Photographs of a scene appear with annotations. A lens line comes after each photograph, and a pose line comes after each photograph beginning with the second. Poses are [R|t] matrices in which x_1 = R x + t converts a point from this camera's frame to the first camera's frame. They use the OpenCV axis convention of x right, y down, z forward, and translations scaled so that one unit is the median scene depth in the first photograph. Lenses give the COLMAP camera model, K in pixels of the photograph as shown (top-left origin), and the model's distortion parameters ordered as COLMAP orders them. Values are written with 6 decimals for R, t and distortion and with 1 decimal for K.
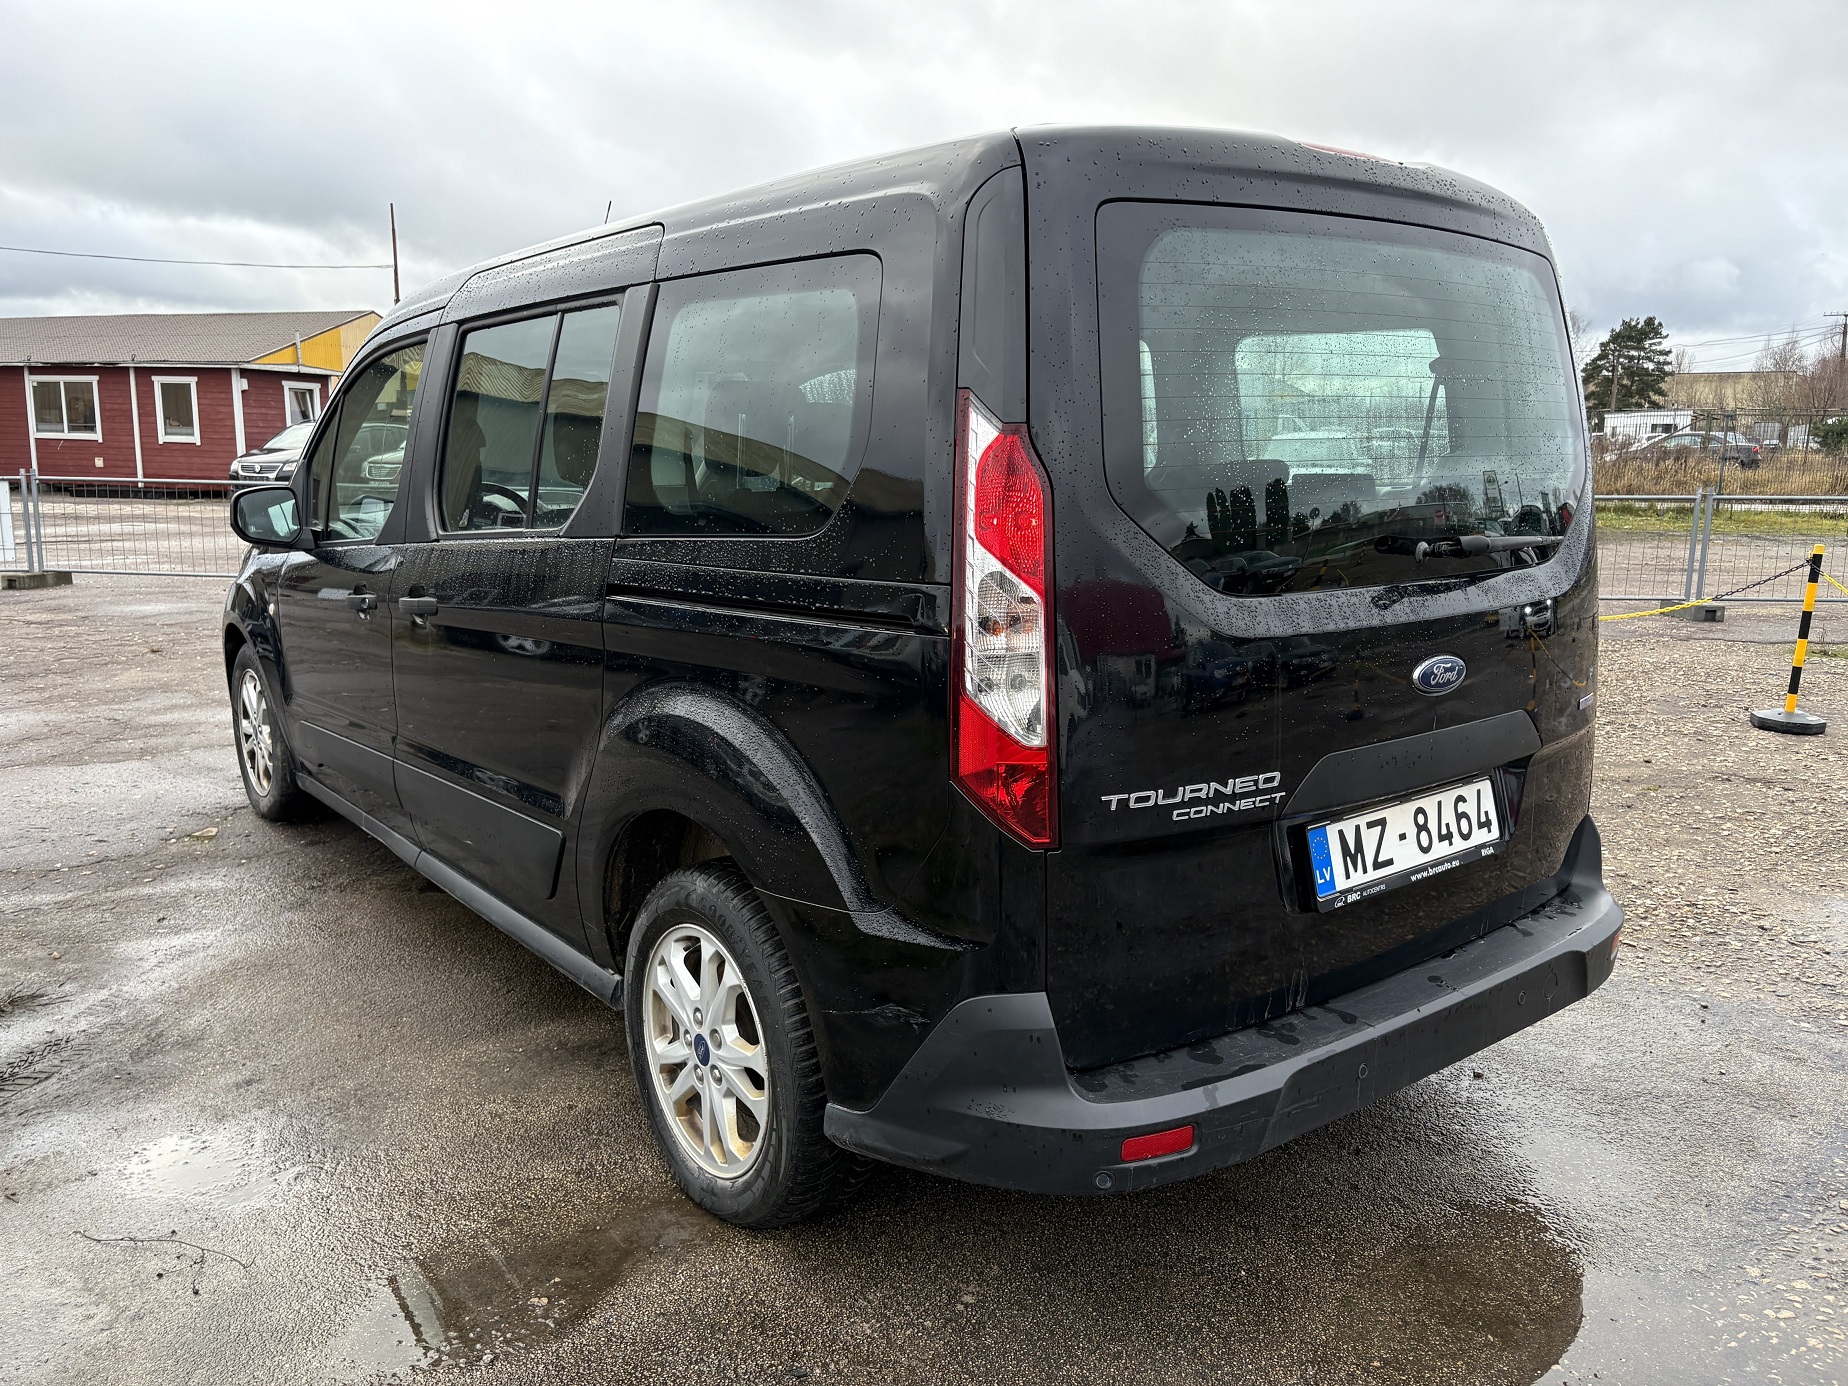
lens RADIAL K [[1433.1, 0, 924.0], [0, 1433.1, 693.0], [0, 0, 1]] dist [0.091886, -0.133867]
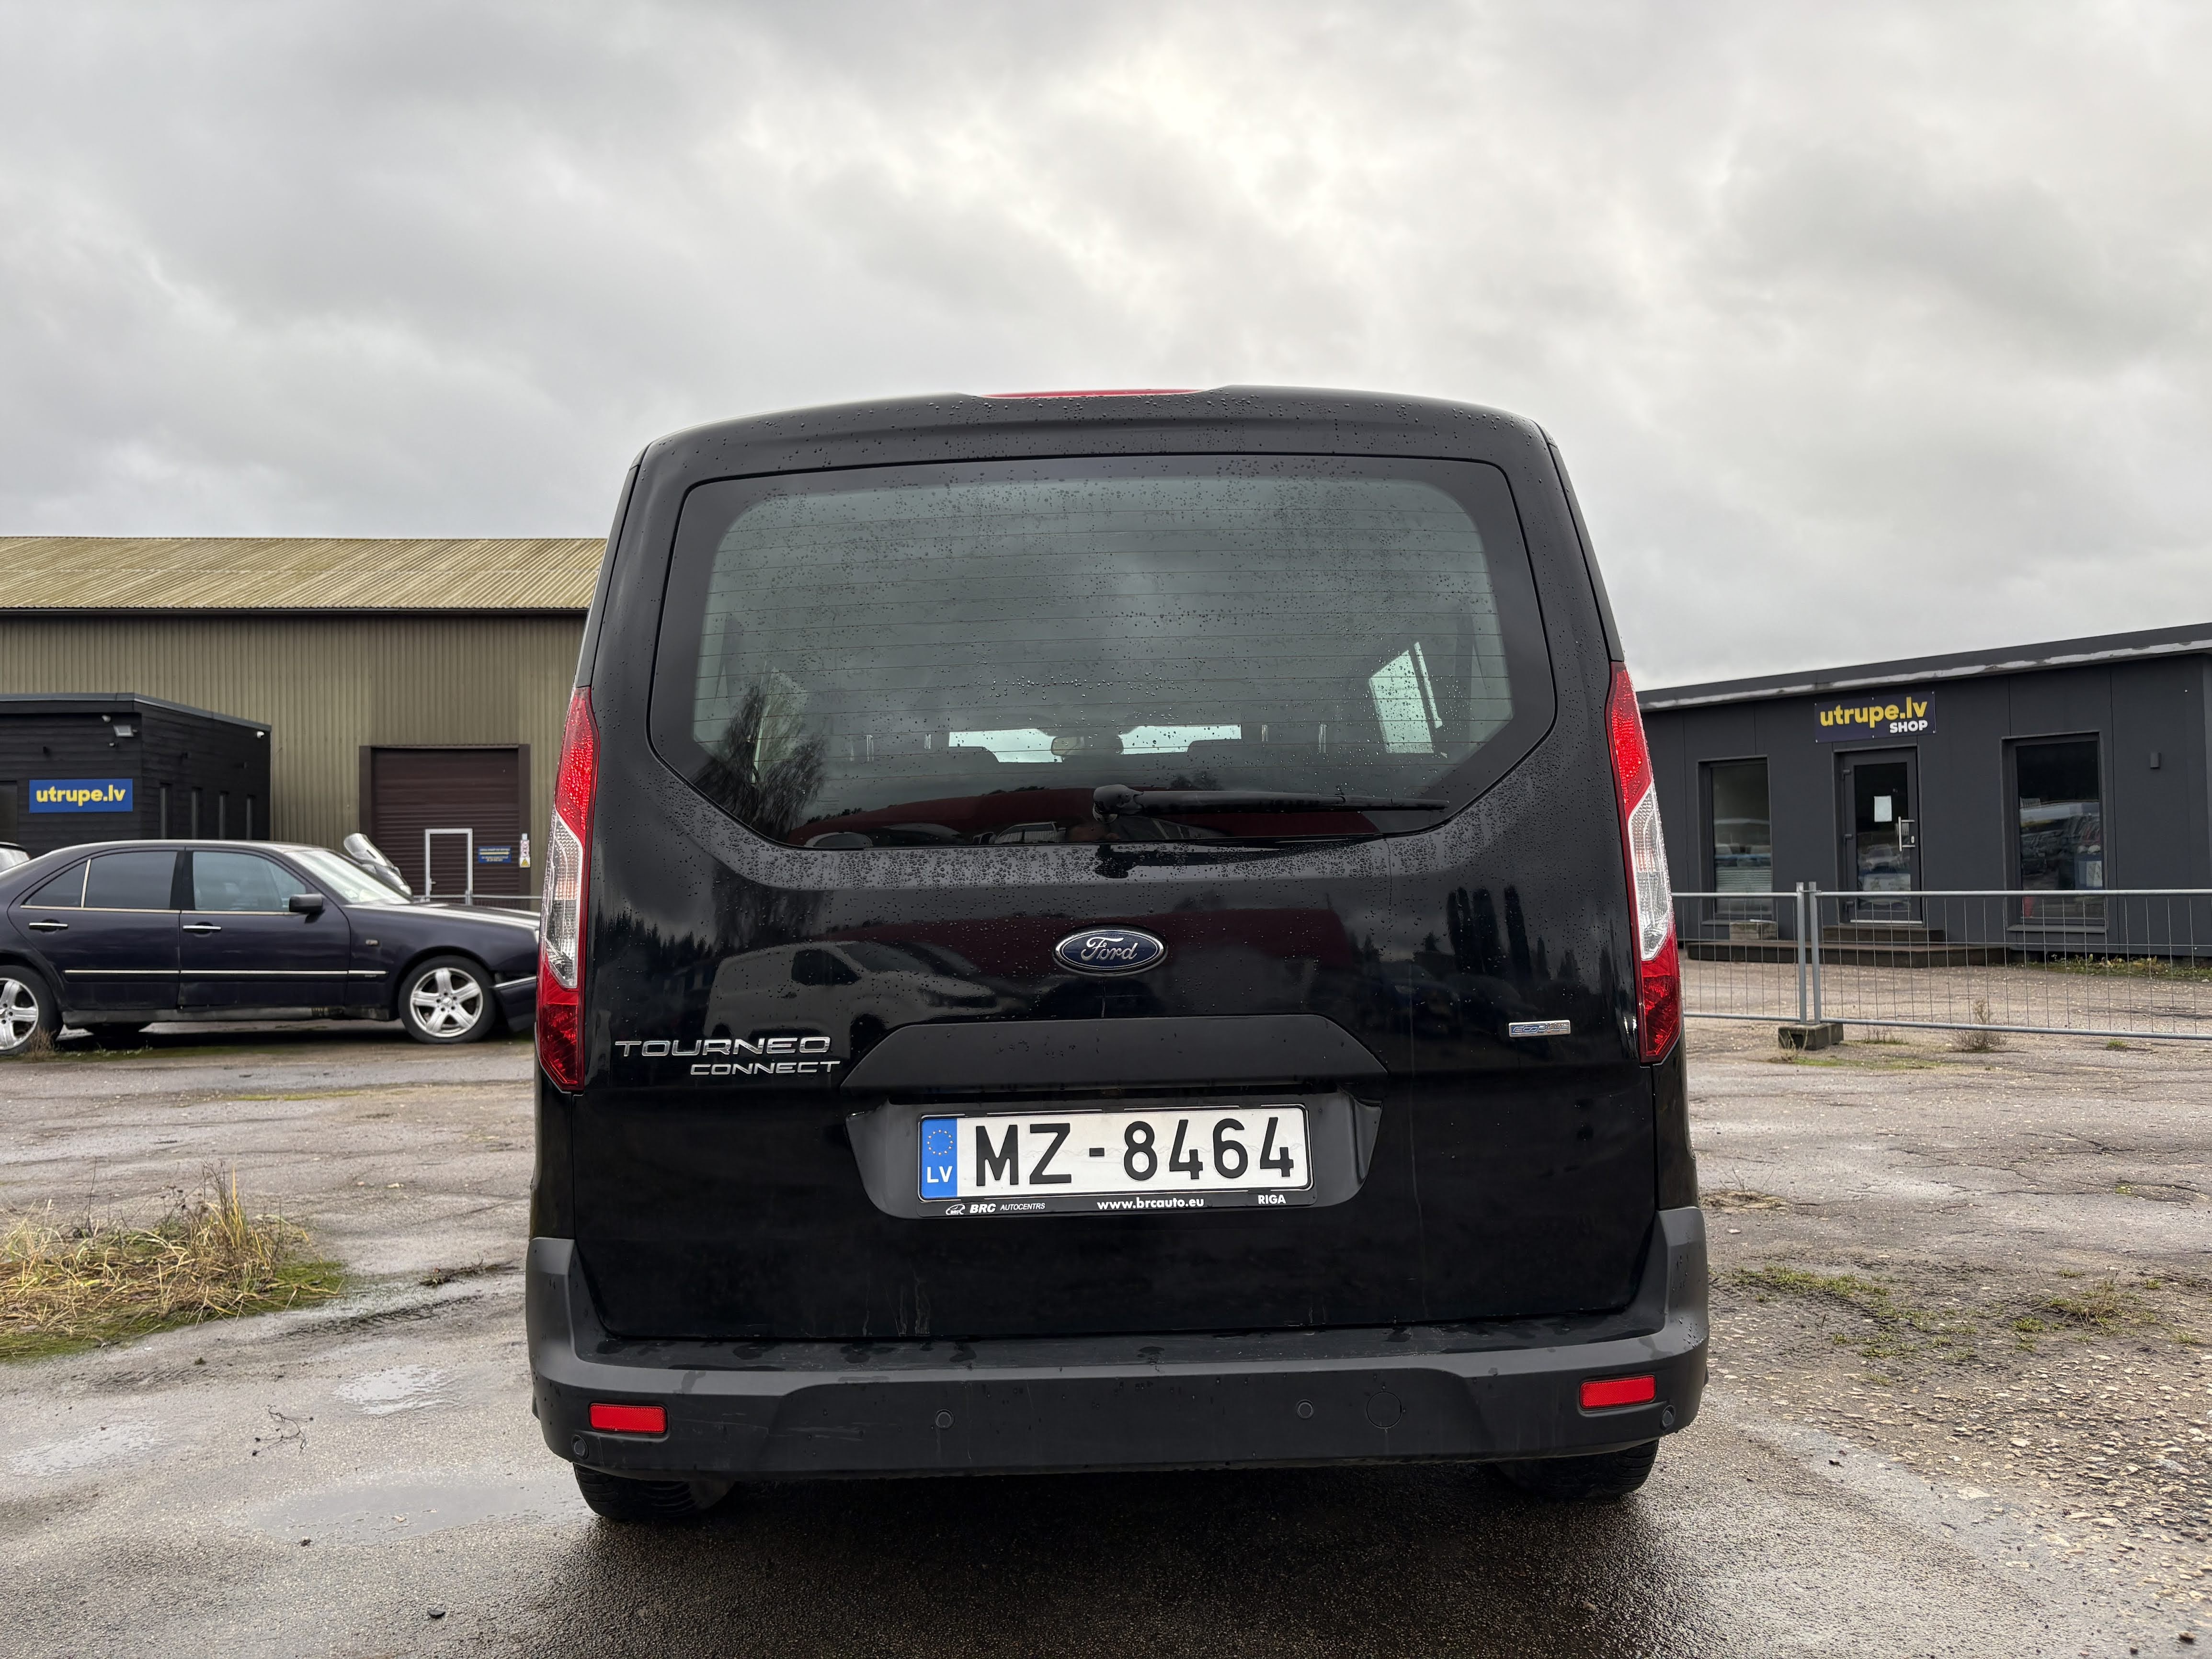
lens RADIAL K [[1665.0, 0, 1058.0], [0, 1665.0, 812.4], [0, 0, 1]] dist [0.167314, -0.251667]
pose [[0.778042, -0.041846, -0.626818, 0.961782], [-0.088069, 0.980660, -0.174784, 0.081495], [0.622009, 0.191192, 0.759309, 0.231072]]
